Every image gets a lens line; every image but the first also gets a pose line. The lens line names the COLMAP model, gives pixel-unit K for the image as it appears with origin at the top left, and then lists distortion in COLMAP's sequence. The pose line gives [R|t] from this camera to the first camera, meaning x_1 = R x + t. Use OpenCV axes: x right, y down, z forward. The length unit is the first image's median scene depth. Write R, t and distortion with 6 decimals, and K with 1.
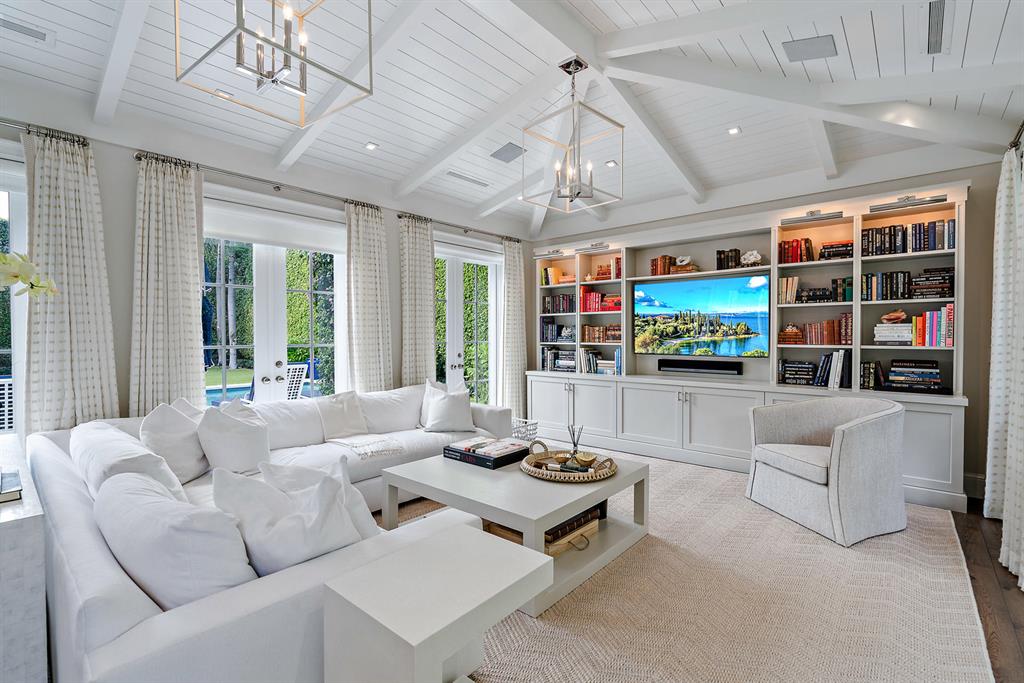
lens RADIAL K [[463.4, 0, 509.3], [0, 463.4, 343.7], [0, 0, 1]] dist [0.002894, 0.000511]
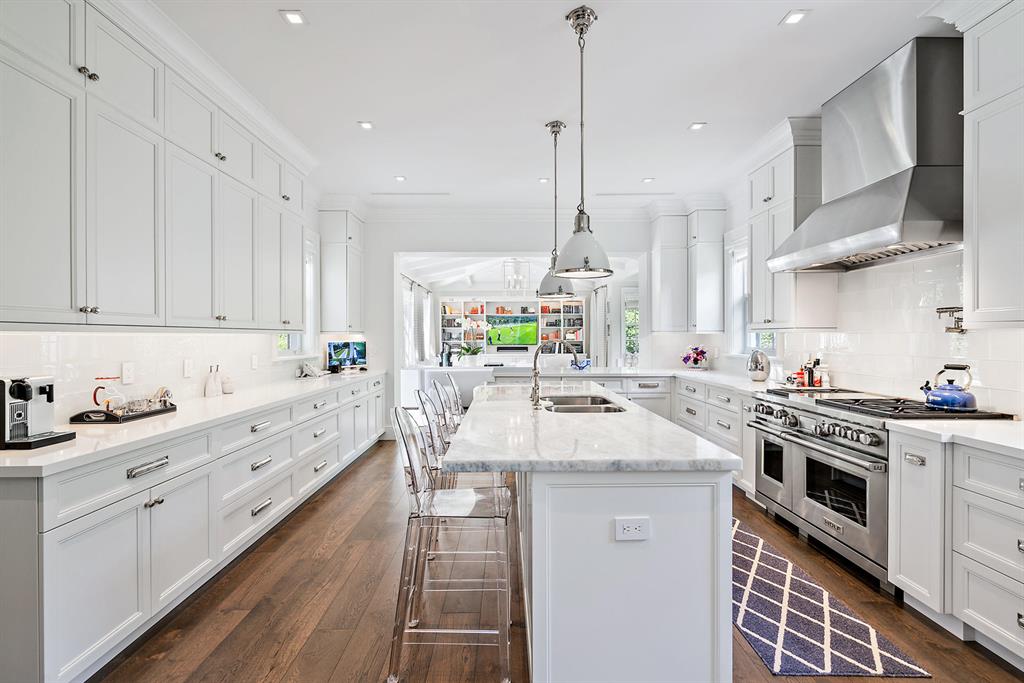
lens RADIAL K [[463.4, 0, 511.6], [0, 463.4, 339.3], [0, 0, 1]] dist [0.002894, 0.000511]
pose [[0.744785, -0.002906, 0.667298, -1.639115], [0.014960, 0.999812, -0.012344, 0.029356], [-0.667137, 0.019176, 0.744689, -1.155551]]
